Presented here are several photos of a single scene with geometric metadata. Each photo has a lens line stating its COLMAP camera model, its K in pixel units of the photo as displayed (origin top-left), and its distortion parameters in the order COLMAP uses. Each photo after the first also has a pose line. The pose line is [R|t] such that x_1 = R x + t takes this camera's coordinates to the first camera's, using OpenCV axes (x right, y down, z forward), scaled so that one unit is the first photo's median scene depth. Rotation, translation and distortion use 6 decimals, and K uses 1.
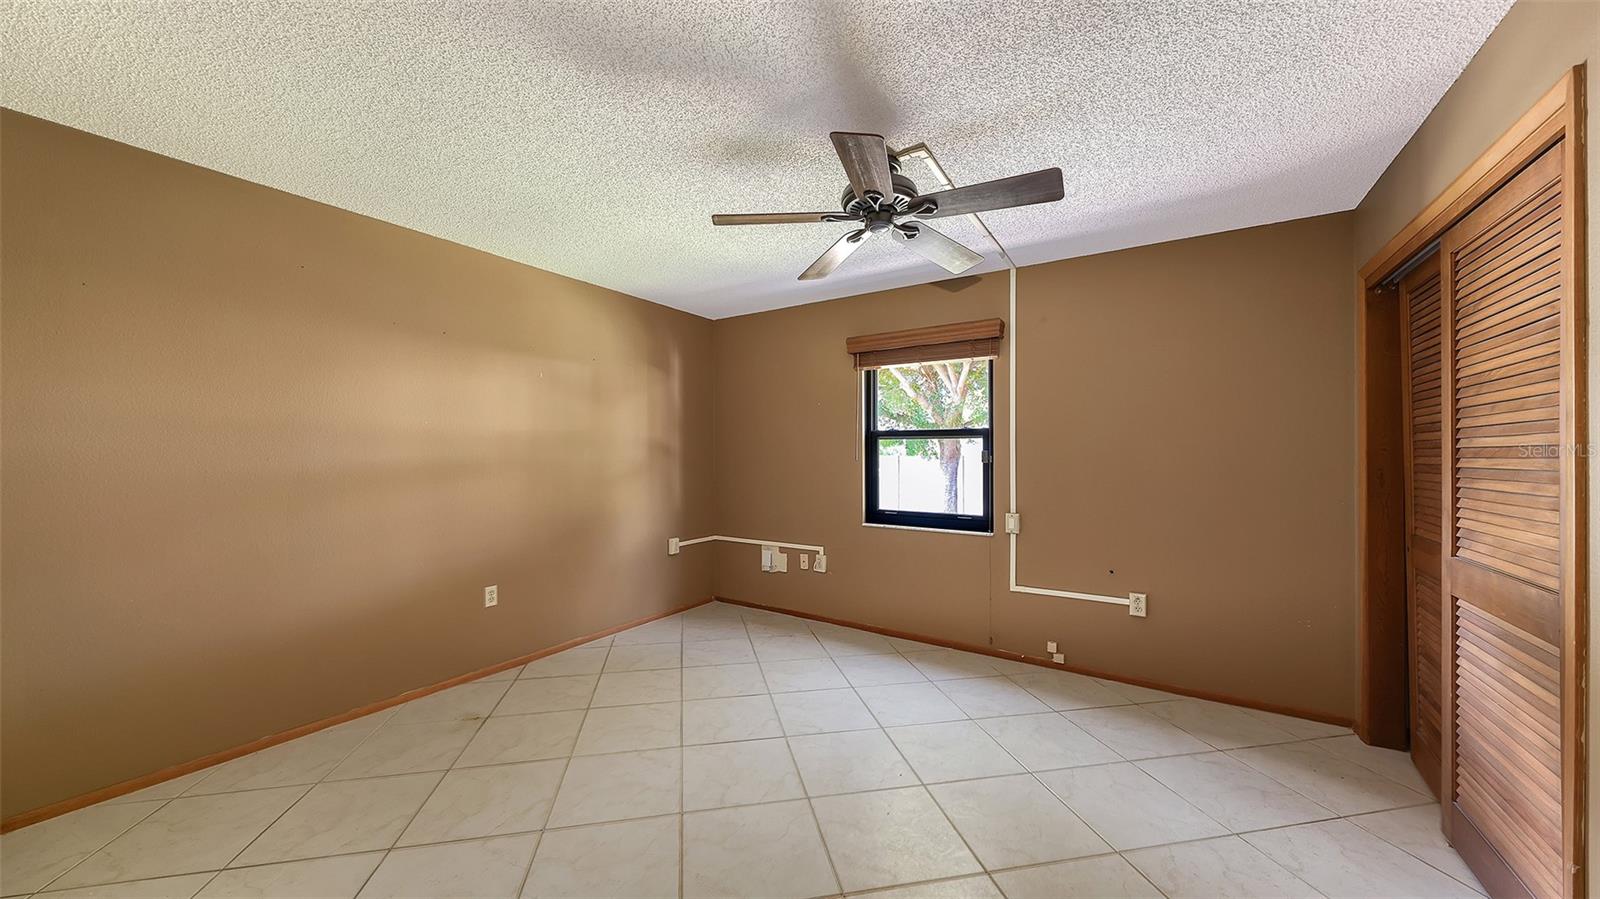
lens RADIAL K [[555.3, 0, 798.7], [0, 555.3, 456.8], [0, 0, 1]] dist [0.001548, -0.000332]
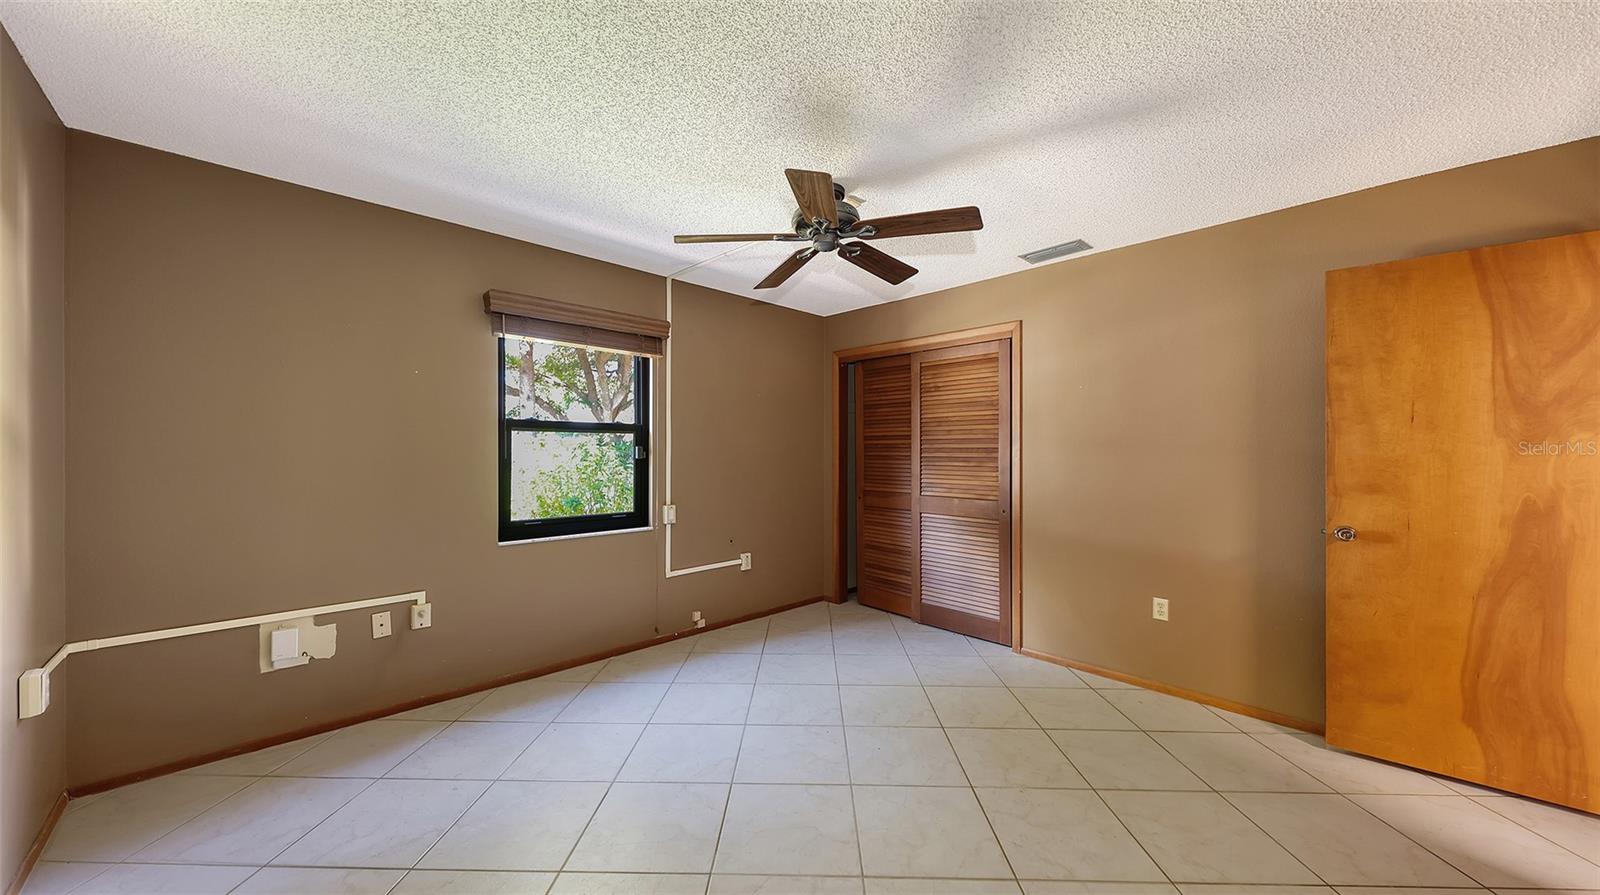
lens RADIAL K [[555.3, 0, 793.8], [0, 555.3, 447.7], [0, 0, 1]] dist [0.001548, -0.000332]
pose [[0.222862, 0.001770, 0.974848, -0.579315], [0.001515, 0.999997, -0.002162, -0.005351], [-0.974849, 0.001959, 0.222859, 0.500884]]
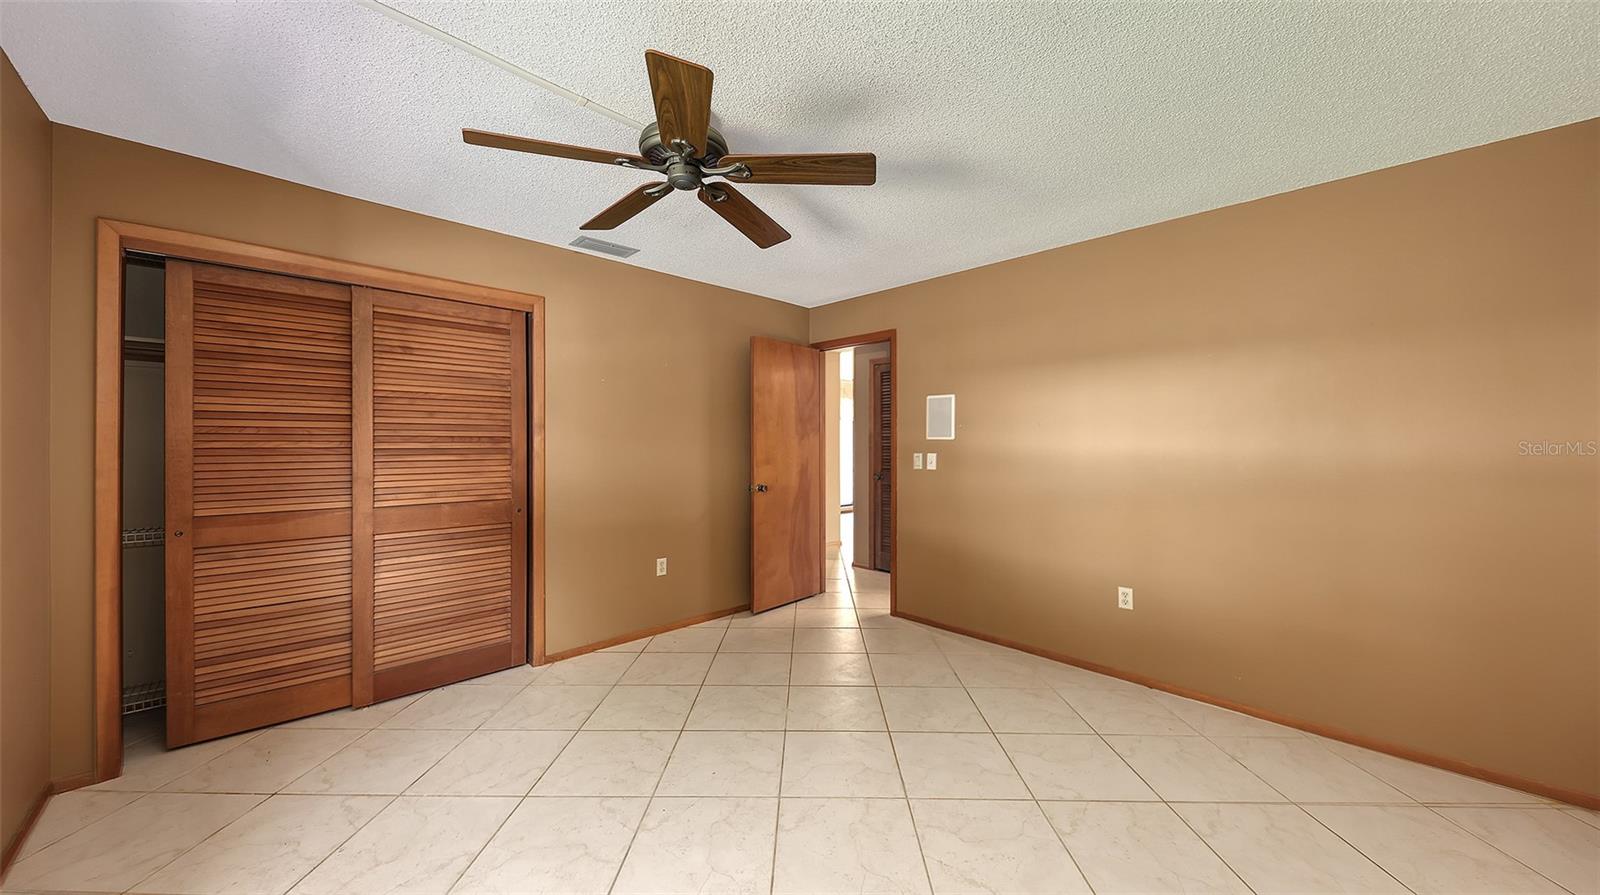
lens RADIAL K [[555.3, 0, 802.1], [0, 555.3, 438.9], [0, 0, 1]] dist [0.001548, -0.000332]
pose [[-0.977082, -0.007085, 0.212745, -0.127191], [-0.007481, 0.999971, -0.001054, -0.006070], [-0.212732, -0.002621, -0.977107, 1.109657]]
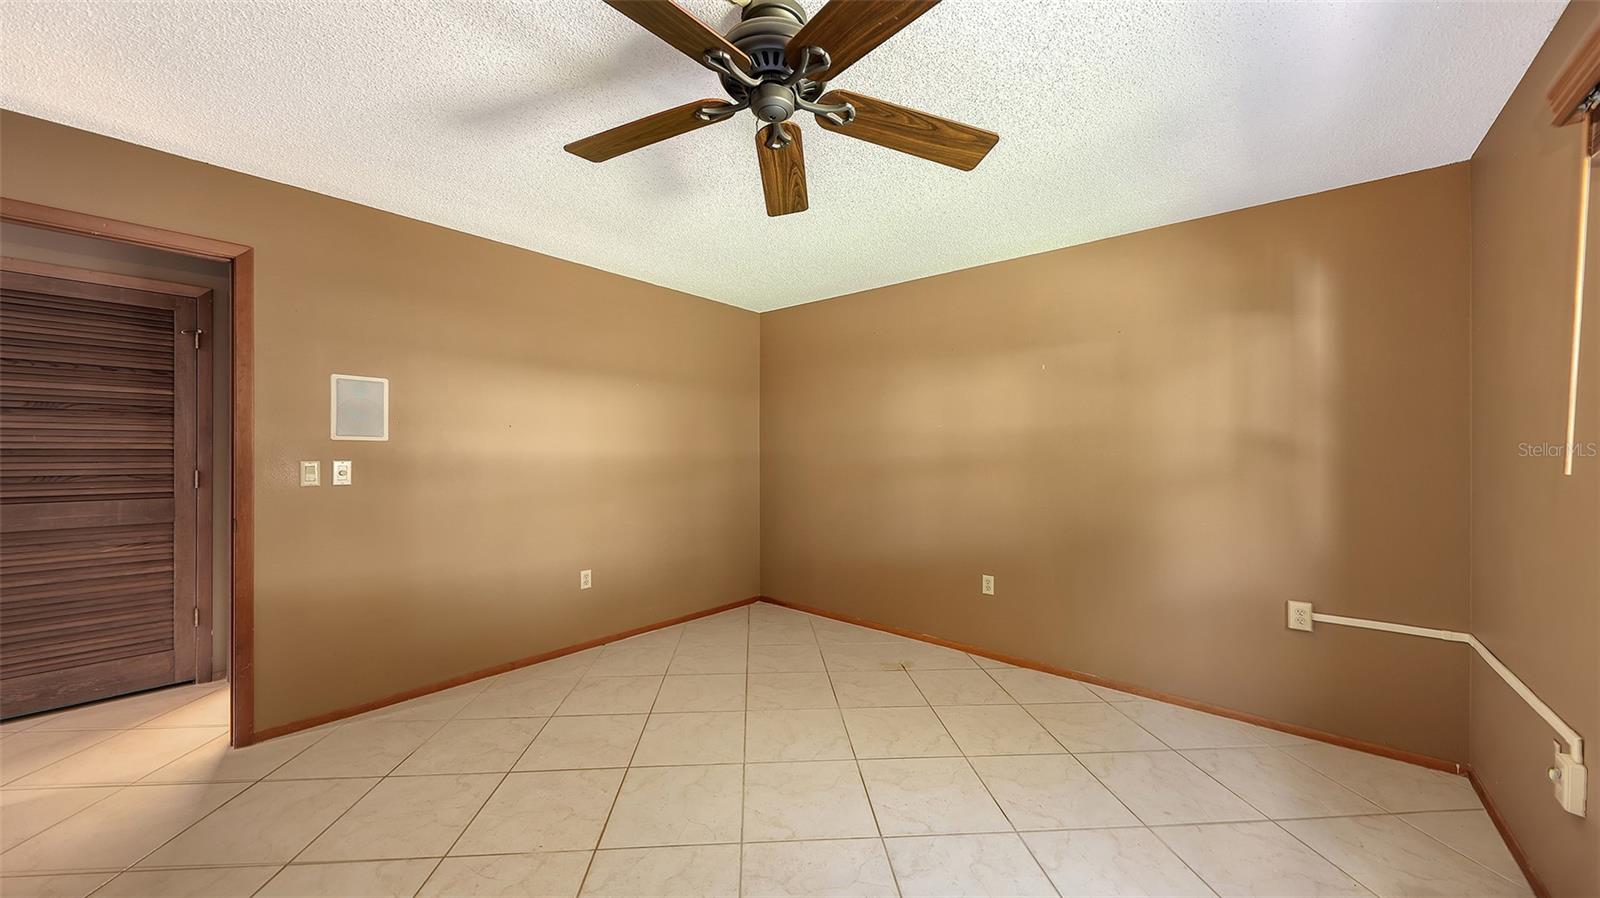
lens RADIAL K [[555.3, 0, 798.1], [0, 555.3, 467.4], [0, 0, 1]] dist [0.001548, -0.000332]
pose [[-0.128735, 0.024289, -0.991382, 0.487380], [-0.012845, 0.999575, 0.026157, 0.001088], [0.991596, 0.016101, -0.128368, 0.682198]]
